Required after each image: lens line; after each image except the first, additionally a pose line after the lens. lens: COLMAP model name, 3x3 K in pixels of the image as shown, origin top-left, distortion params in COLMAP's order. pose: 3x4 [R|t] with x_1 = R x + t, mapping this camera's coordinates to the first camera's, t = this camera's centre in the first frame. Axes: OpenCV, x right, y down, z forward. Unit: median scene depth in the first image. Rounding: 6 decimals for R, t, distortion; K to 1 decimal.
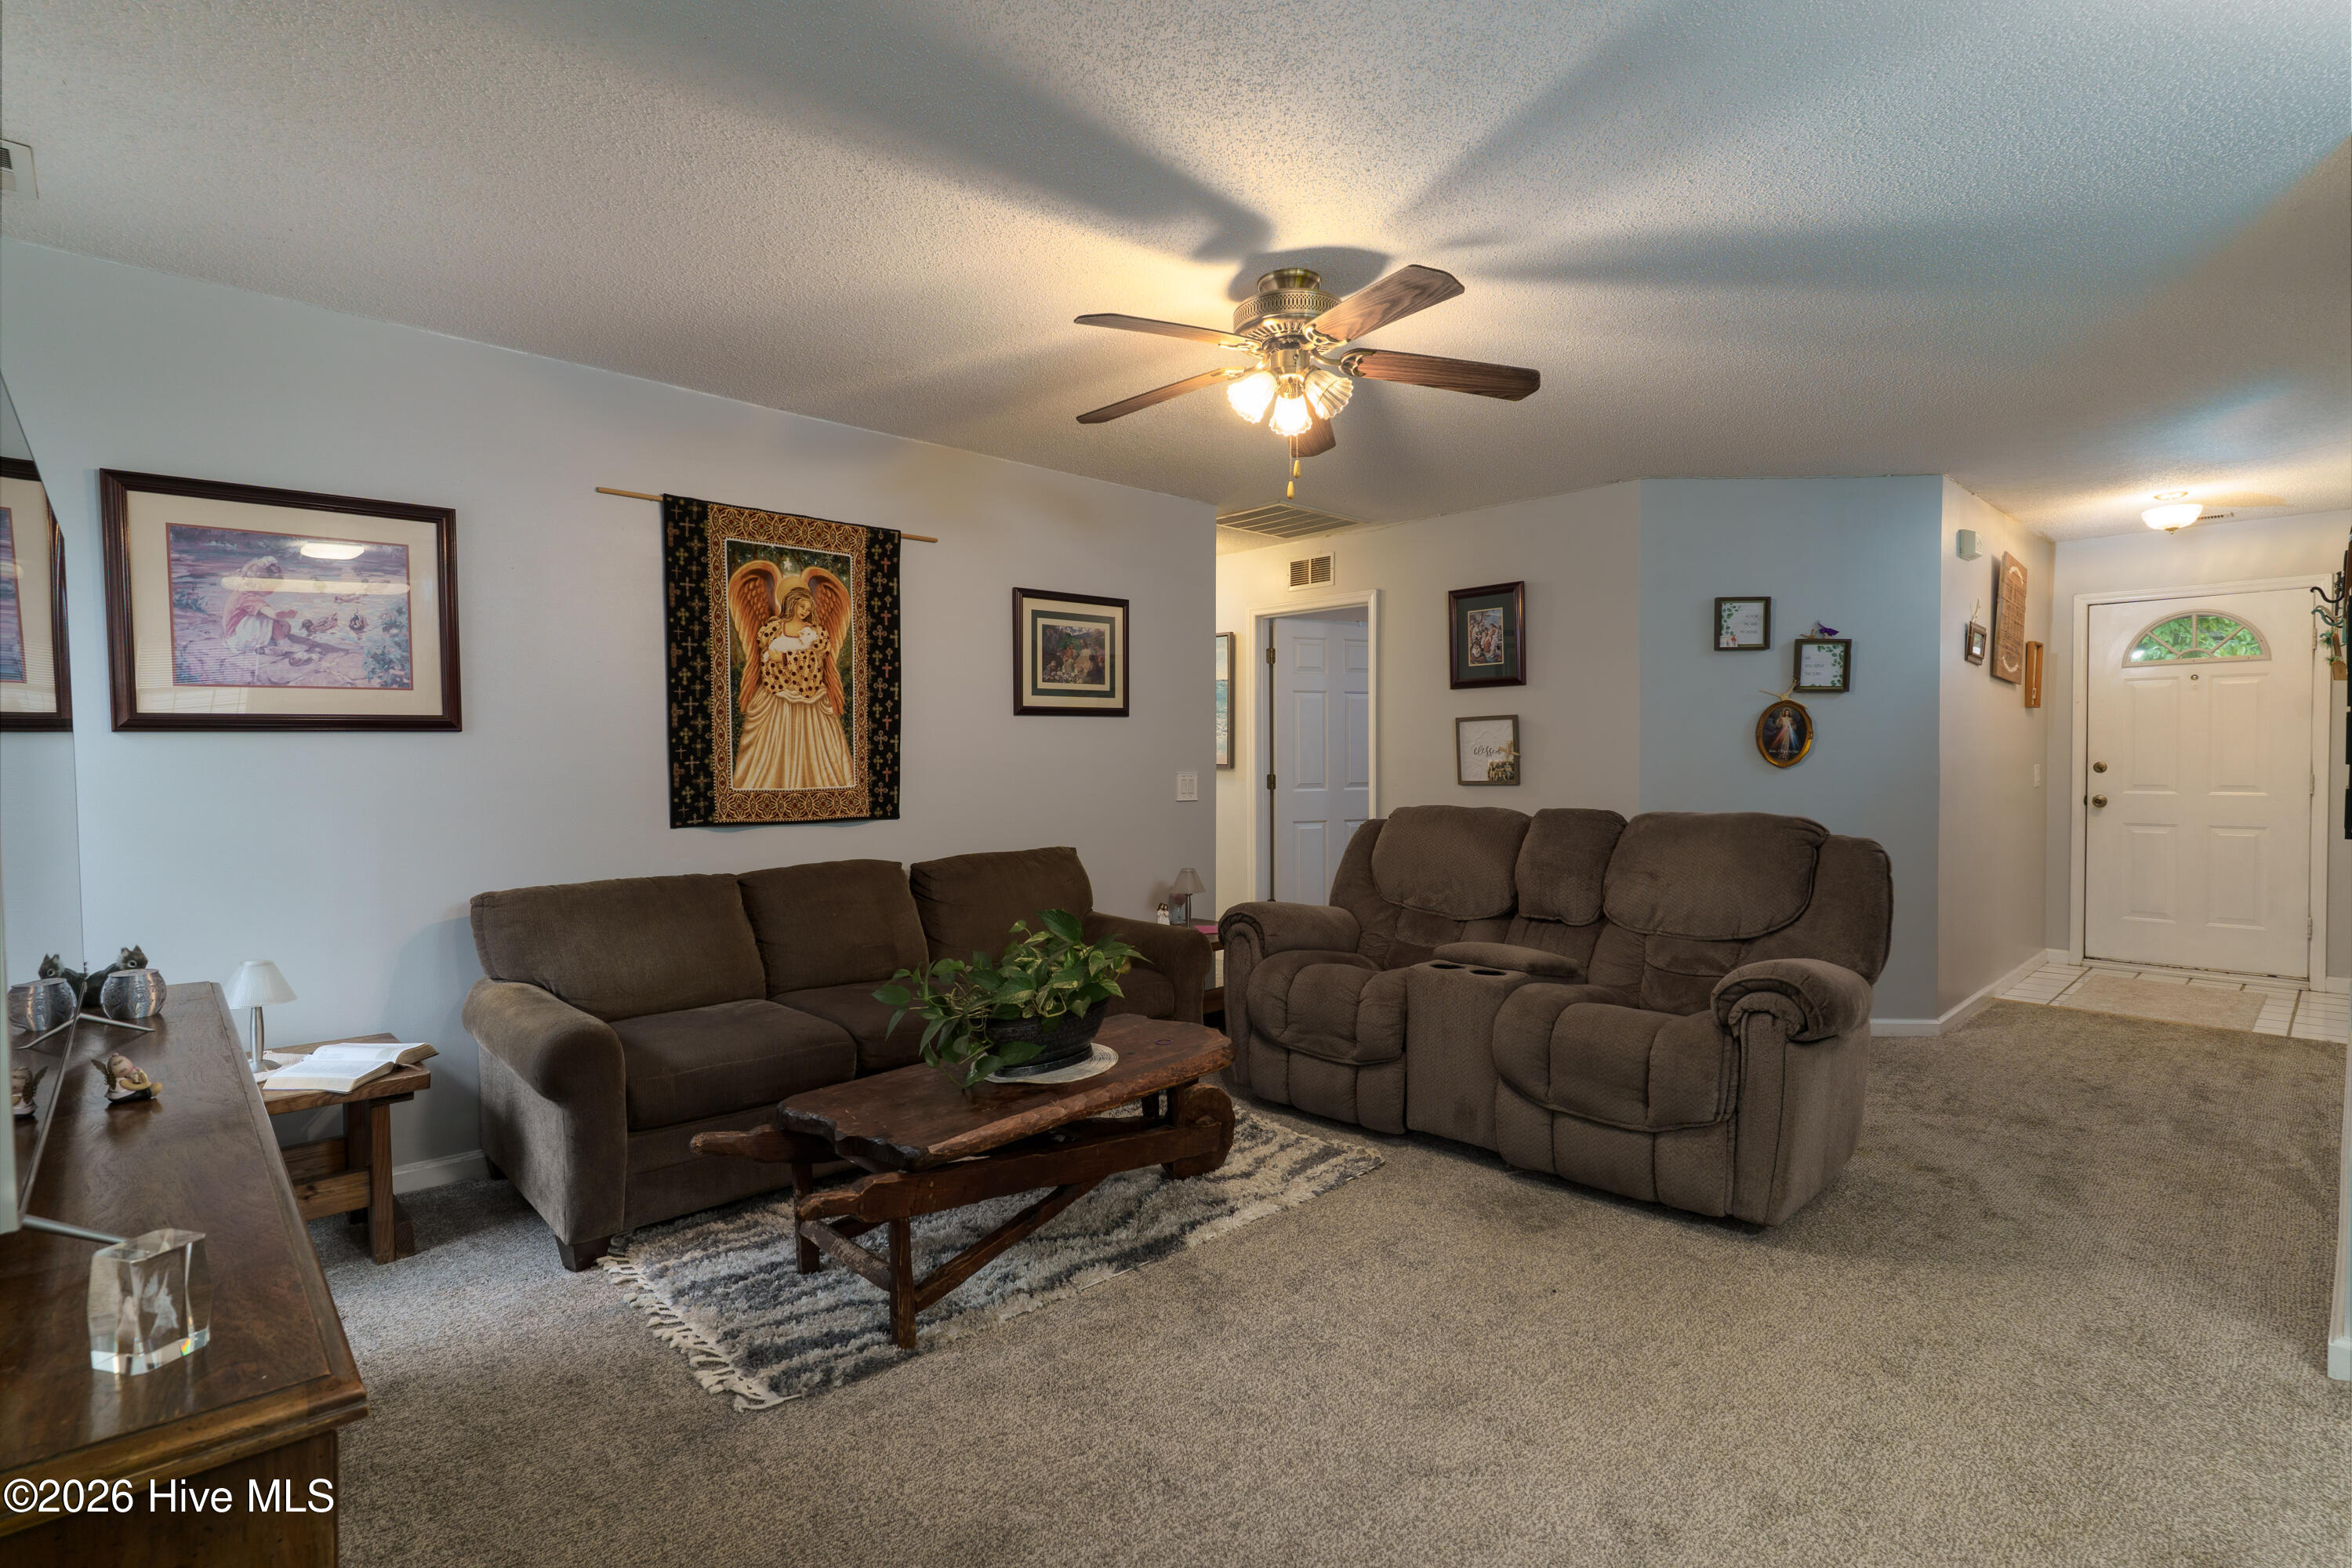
lens RADIAL K [[1131.6, 0, 1154.9], [0, 1131.6, 786.9], [0, 0, 1]] dist [-0.002441, 0.001503]
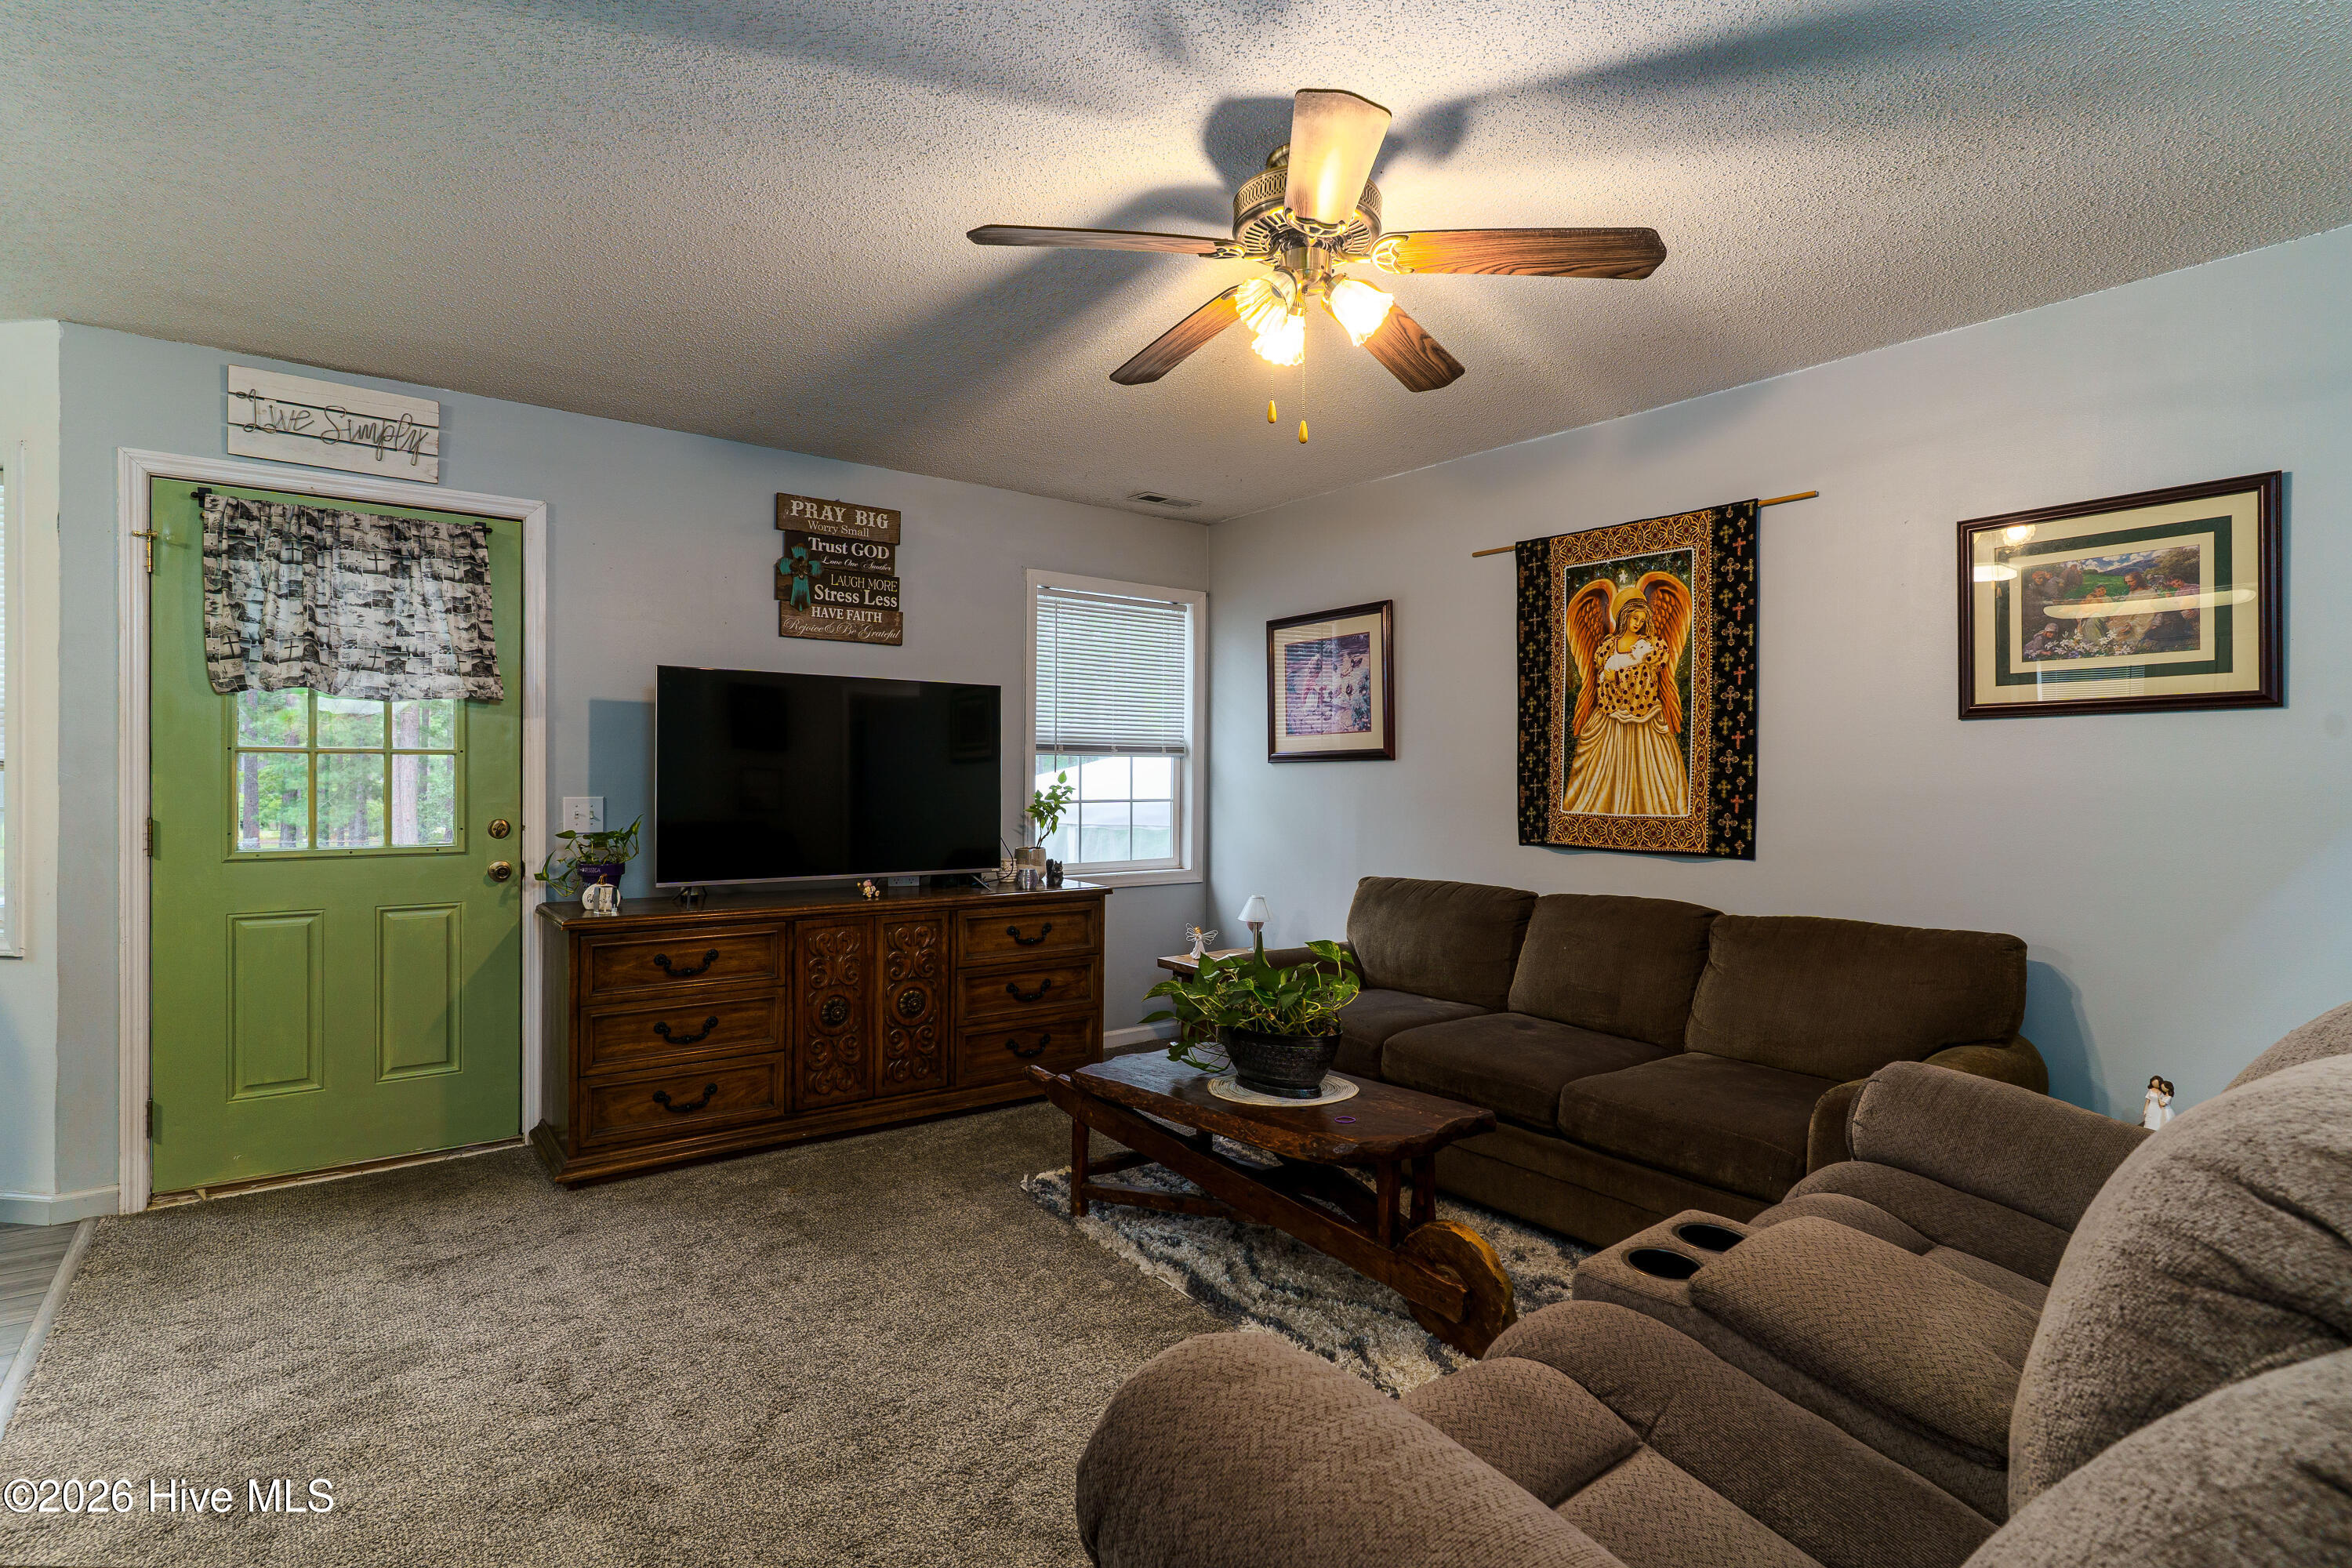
lens RADIAL K [[1131.6, 0, 1183.9], [0, 1131.6, 790.7], [0, 0, 1]] dist [-0.002441, 0.001503]
pose [[-0.087968, 0.013789, -0.996028, 0.681128], [-0.035567, 0.999223, 0.016974, -0.022507], [0.995488, 0.036919, -0.087409, 0.758504]]
